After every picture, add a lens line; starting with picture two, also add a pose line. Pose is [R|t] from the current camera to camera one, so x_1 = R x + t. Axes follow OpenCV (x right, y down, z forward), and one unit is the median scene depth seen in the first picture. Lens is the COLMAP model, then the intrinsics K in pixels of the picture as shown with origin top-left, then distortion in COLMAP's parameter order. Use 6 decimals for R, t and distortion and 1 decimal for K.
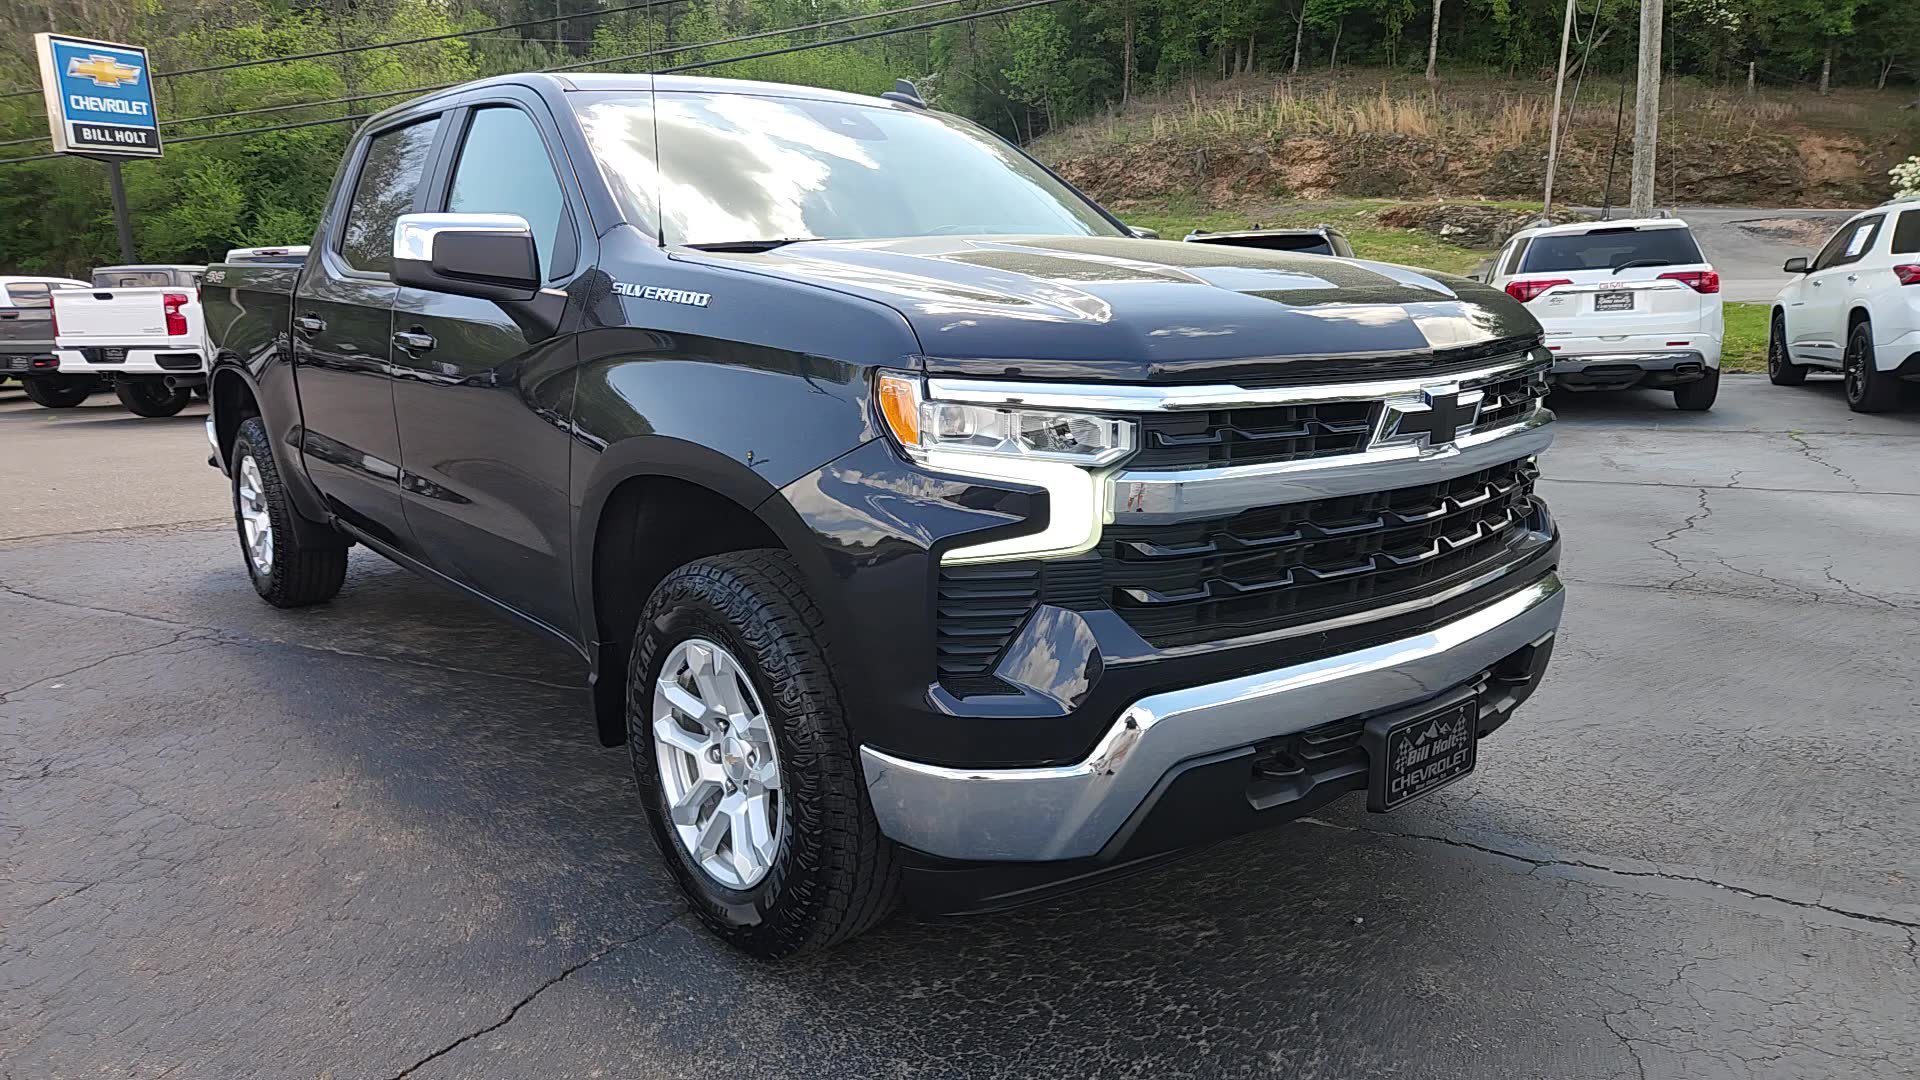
lens RADIAL K [[1316.2, 0, 926.7], [0, 1316.2, 577.3], [0, 0, 1]] dist [0.024256, -0.024544]
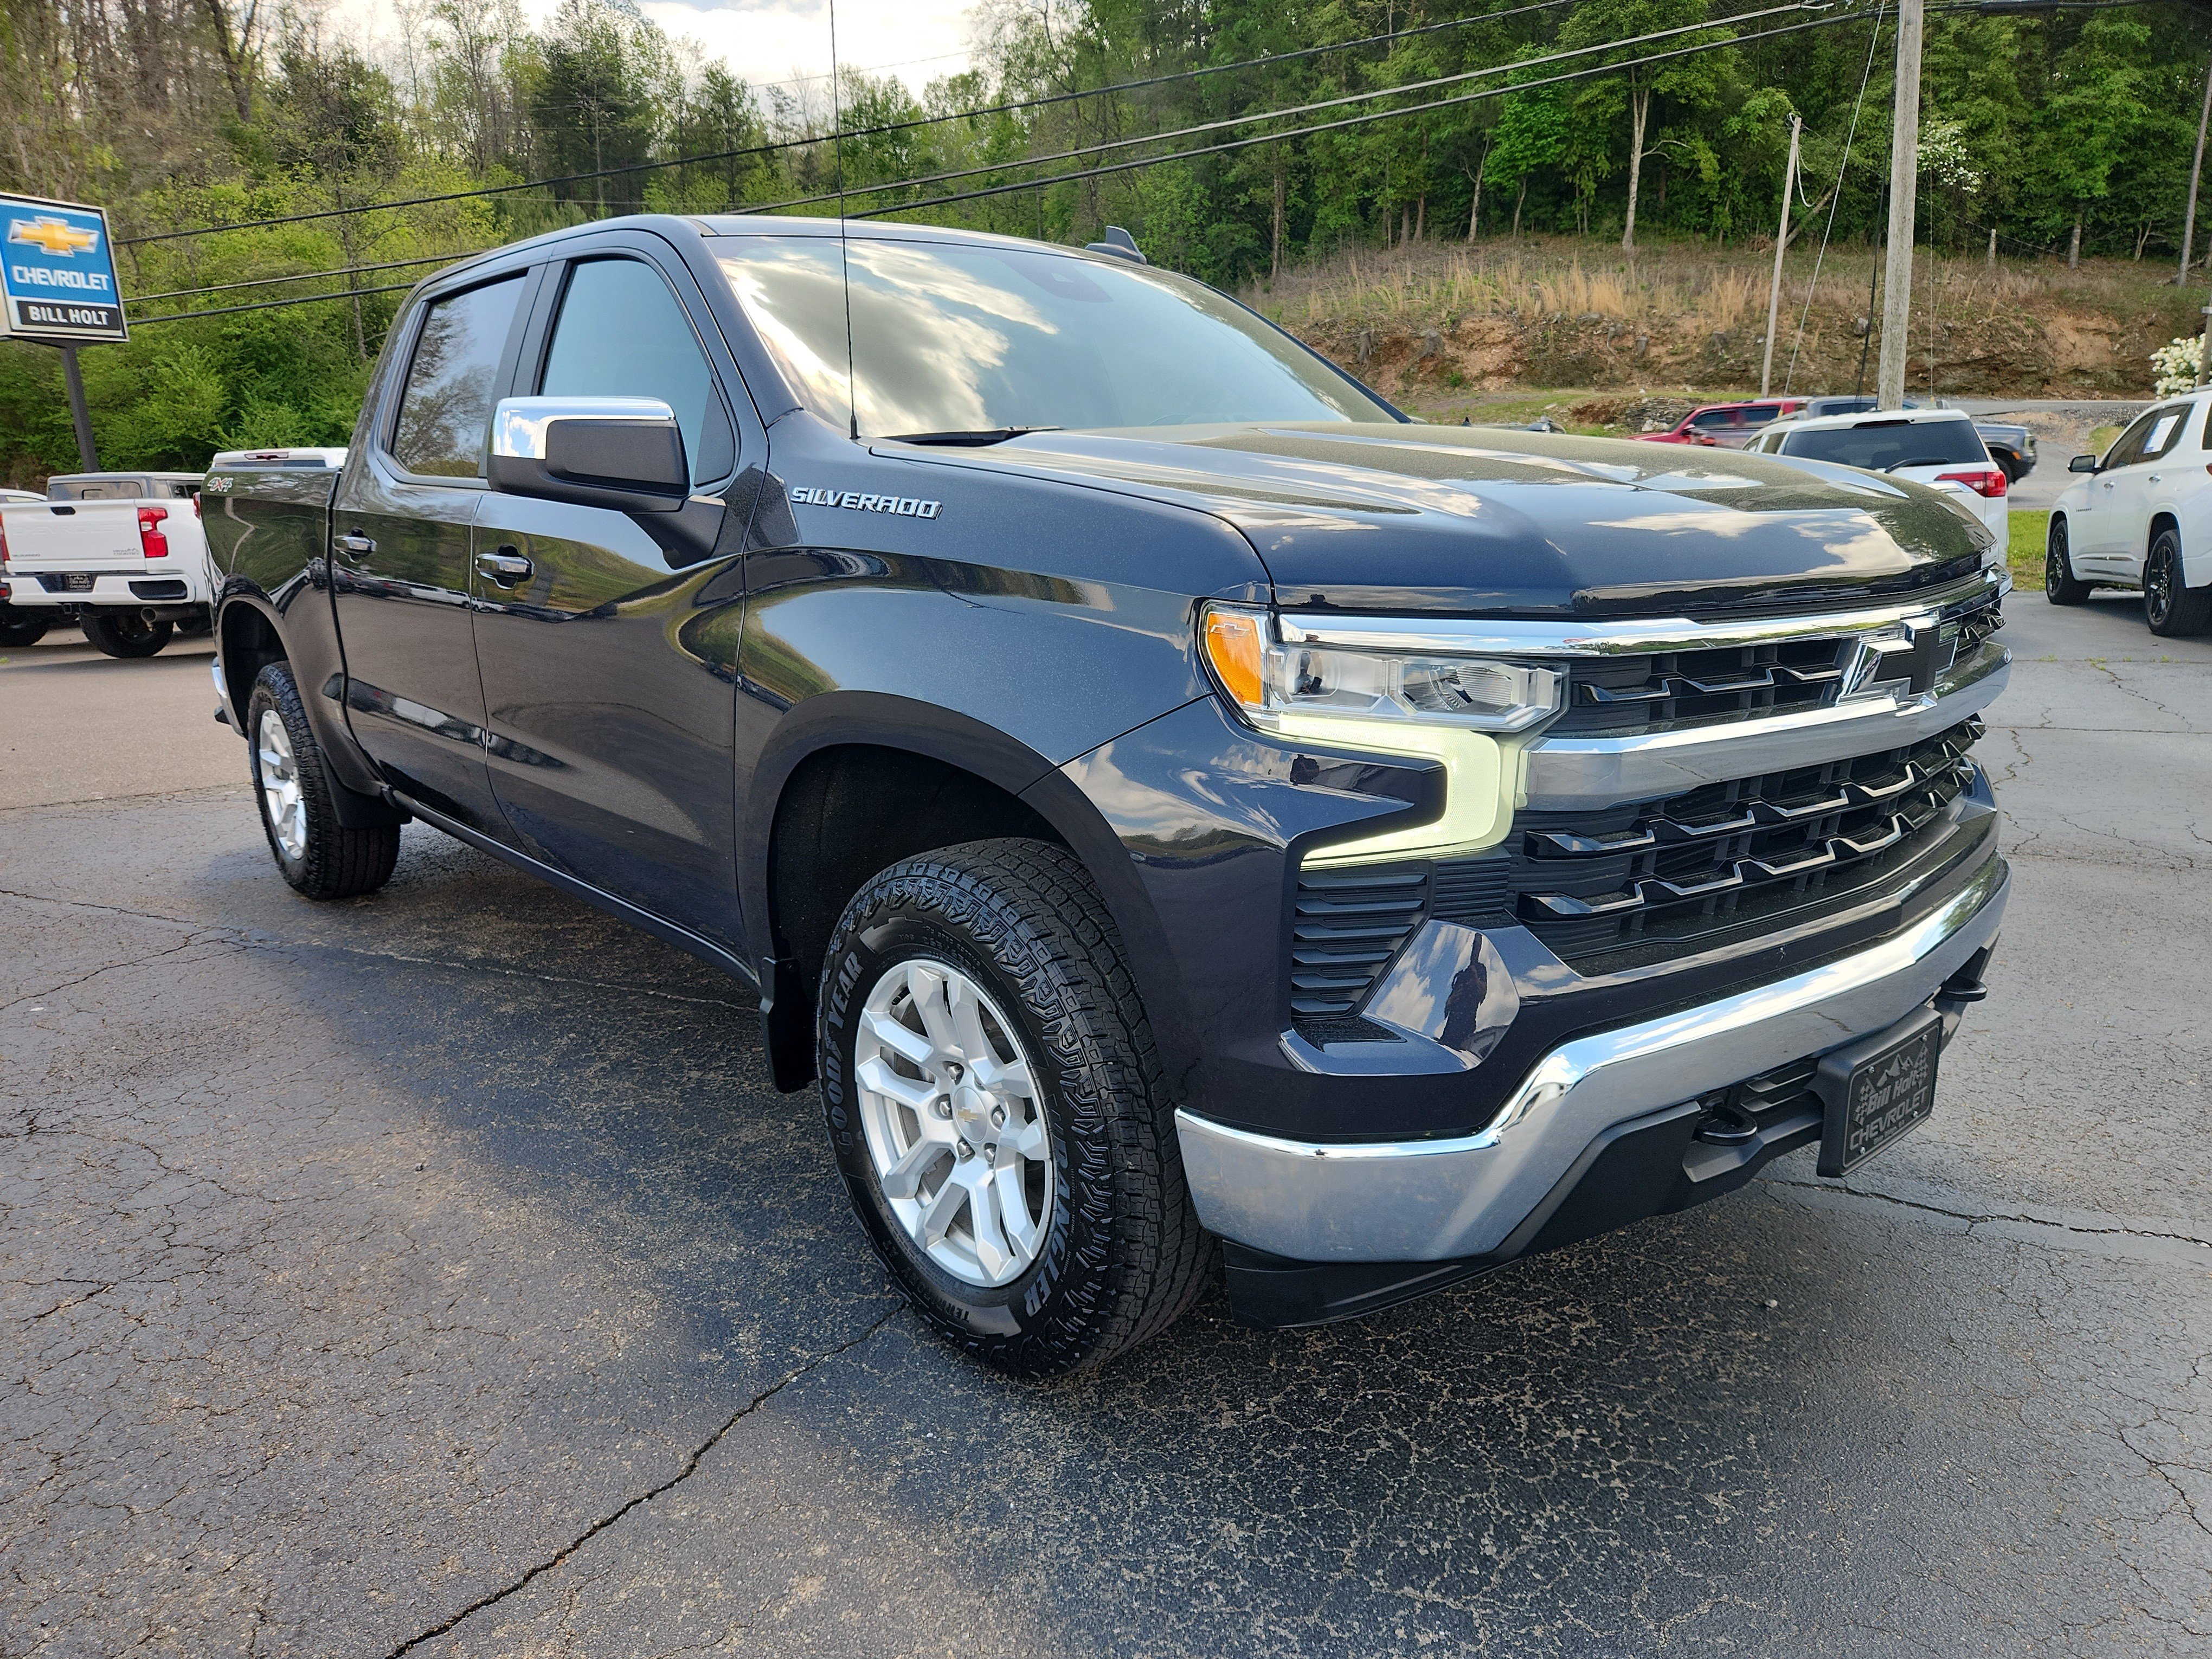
lens RADIAL K [[1519.3, 0, 1097.1], [0, 1519.3, 877.2], [0, 0, 1]] dist [0.026943, -0.029315]
pose [[0.999207, -0.014184, 0.037203, -0.077973], [0.013094, 0.999483, 0.029381, -0.018387], [-0.037601, -0.028871, 0.998876, 0.091700]]
